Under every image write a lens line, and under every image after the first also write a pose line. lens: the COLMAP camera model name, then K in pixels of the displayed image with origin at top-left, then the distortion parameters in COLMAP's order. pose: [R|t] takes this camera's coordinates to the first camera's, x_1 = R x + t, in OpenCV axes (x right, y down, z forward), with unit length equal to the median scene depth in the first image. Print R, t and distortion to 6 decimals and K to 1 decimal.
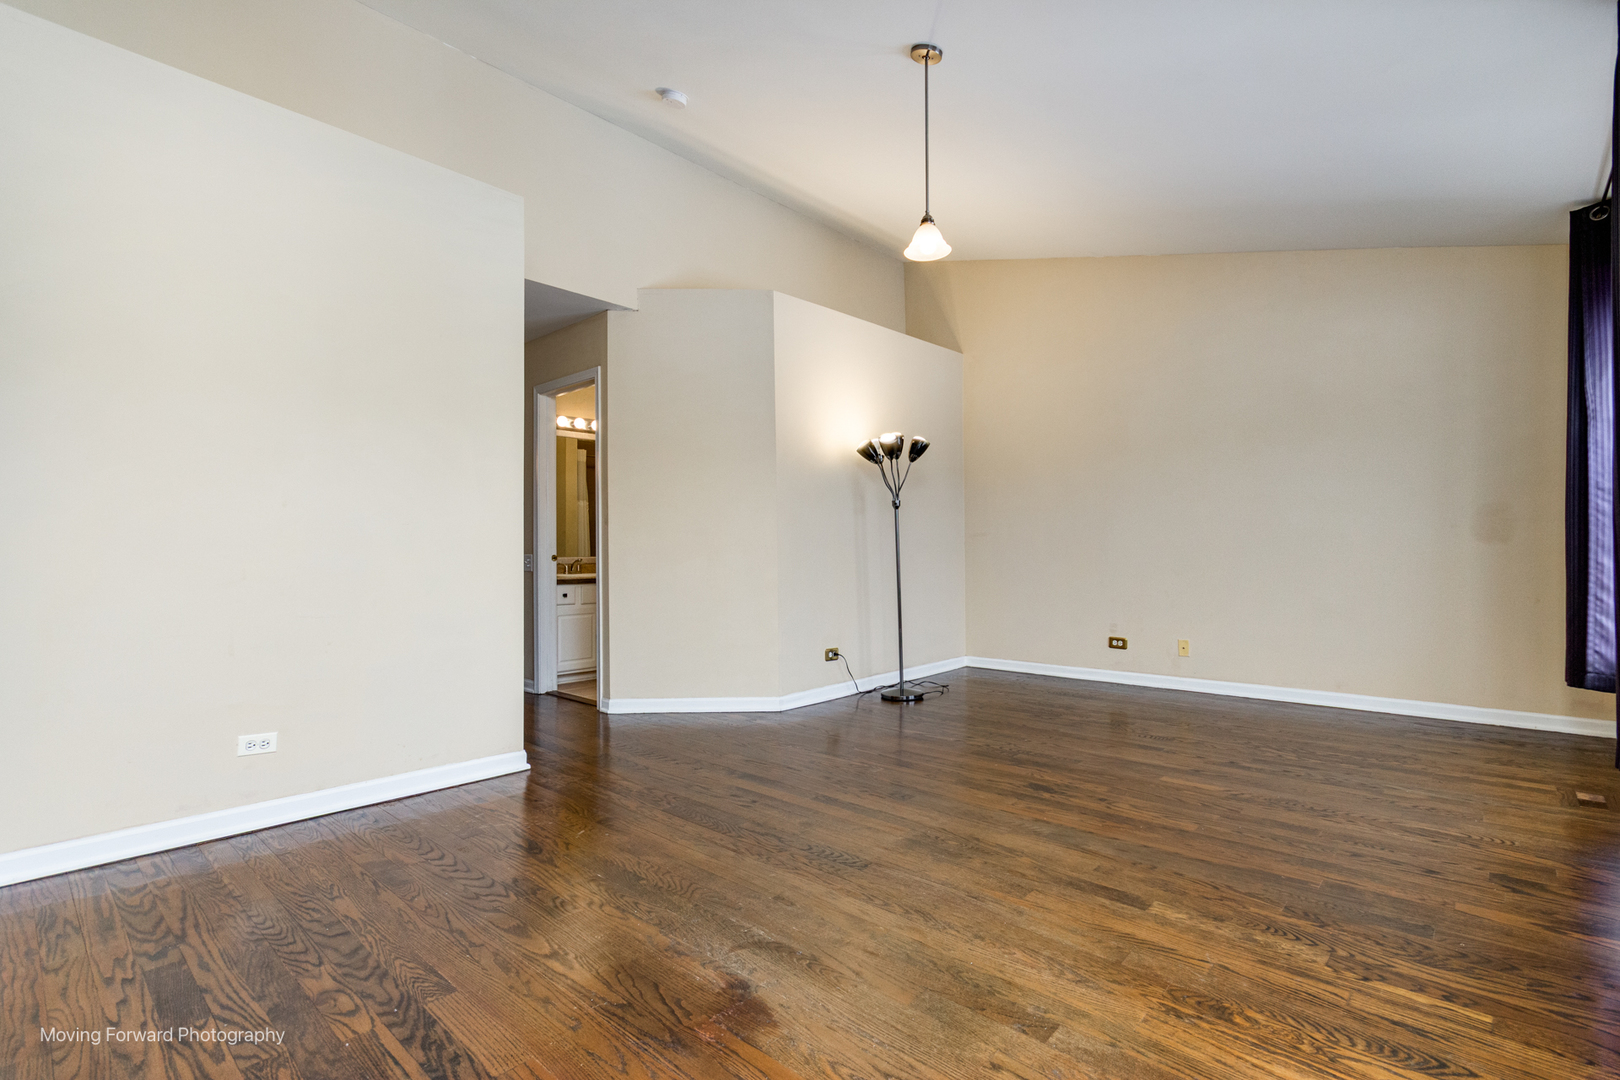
lens RADIAL K [[754.2, 0, 797.5], [0, 754.2, 548.9], [0, 0, 1]] dist [0.004265, 0.000567]
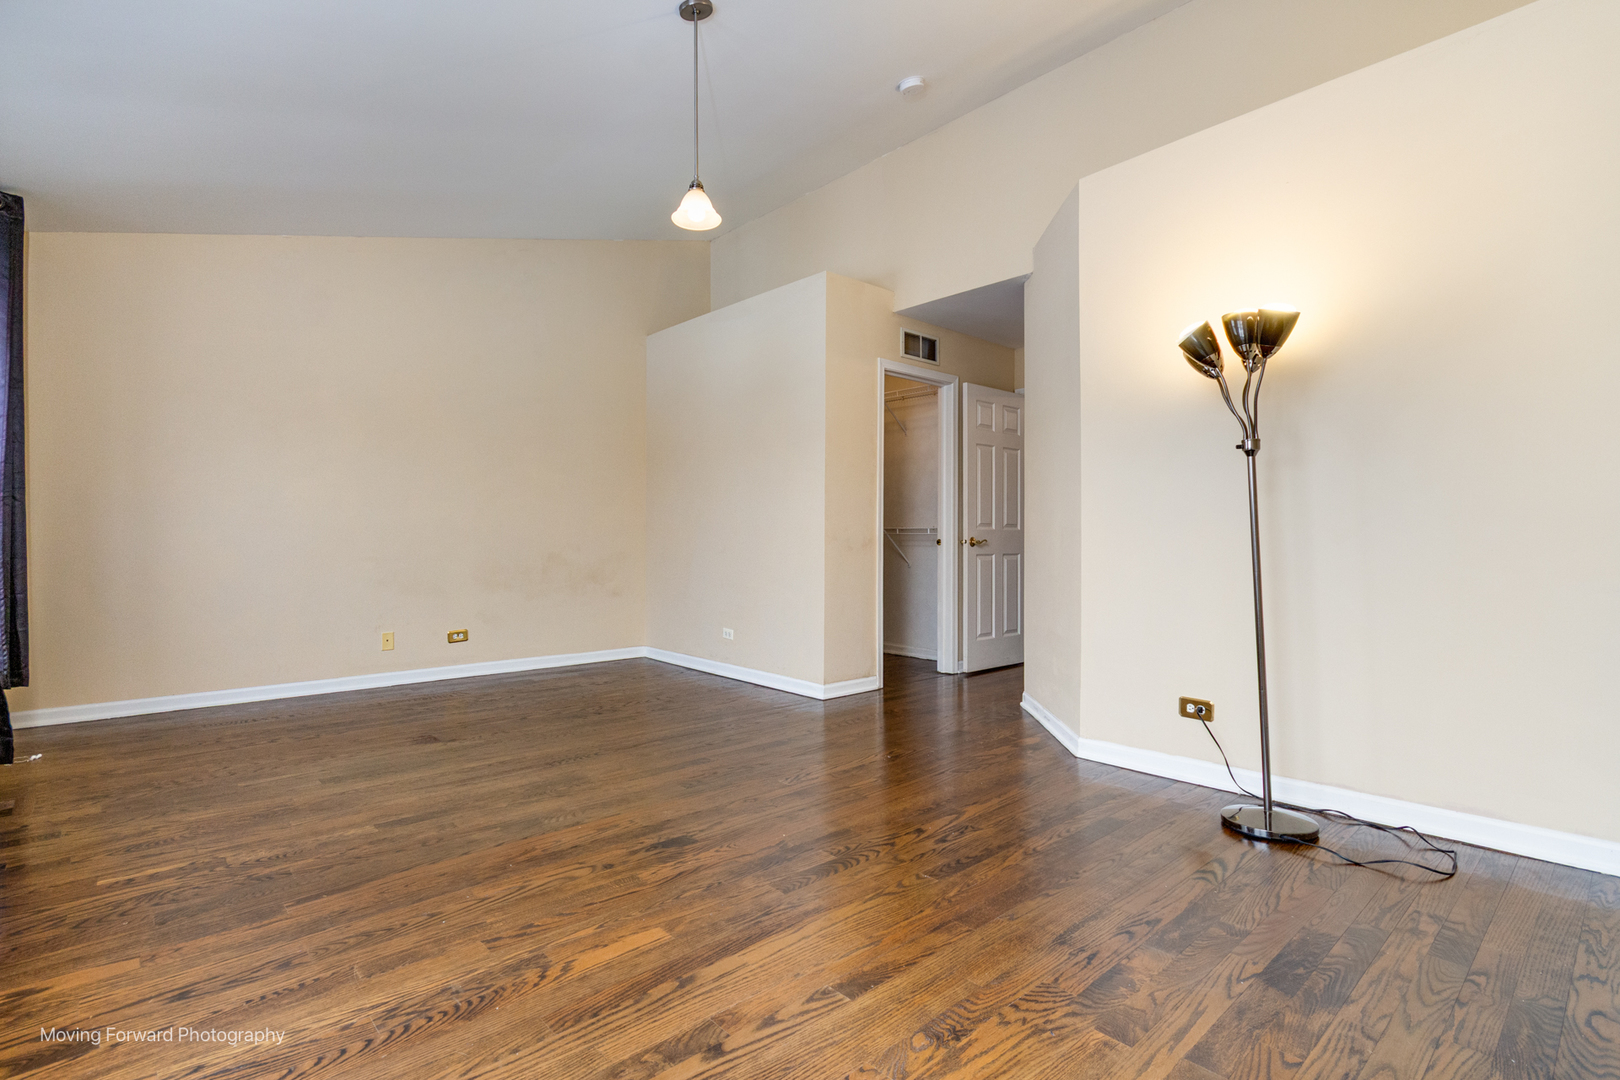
lens RADIAL K [[754.2, 0, 796.8], [0, 754.2, 535.6], [0, 0, 1]] dist [0.004265, 0.000567]
pose [[-0.085497, 0.002627, -0.996335, 1.601052], [0.004086, 0.999989, 0.002286, -0.002967], [0.996330, -0.003875, -0.085507, 1.754813]]
